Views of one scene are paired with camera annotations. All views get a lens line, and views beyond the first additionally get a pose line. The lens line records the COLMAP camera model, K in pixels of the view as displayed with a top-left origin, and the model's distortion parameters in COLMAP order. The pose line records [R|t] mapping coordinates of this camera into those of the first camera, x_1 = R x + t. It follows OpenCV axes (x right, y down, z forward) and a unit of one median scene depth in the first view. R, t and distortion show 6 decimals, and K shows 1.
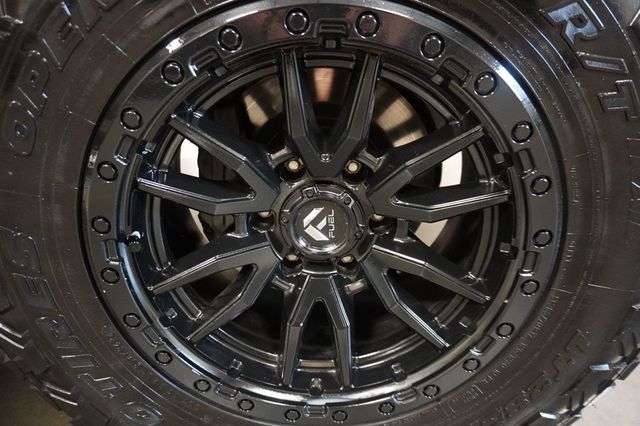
lens RADIAL K [[441.9, 0, 320.0], [0, 441.9, 213.9], [0, 0, 1]] dist [-0.017720, 0.000058]
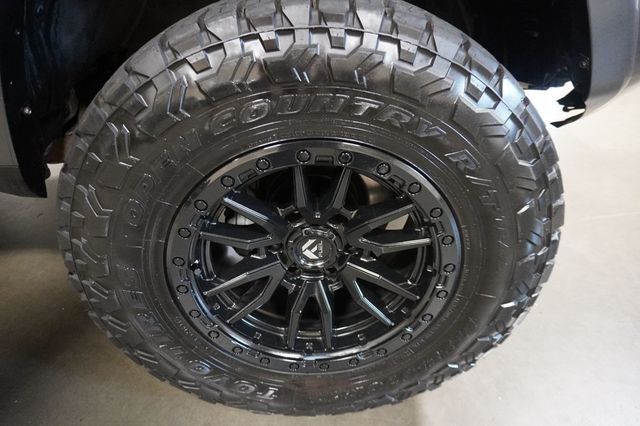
lens RADIAL K [[441.9, 0, 320.0], [0, 441.9, 213.9], [0, 0, 1]] dist [-0.017720, 0.000058]
pose [[0.998992, 0.004081, 0.044709, -0.044989], [-0.010960, 0.987896, 0.154729, -0.337332], [-0.043536, -0.155063, 0.986945, -0.492561]]
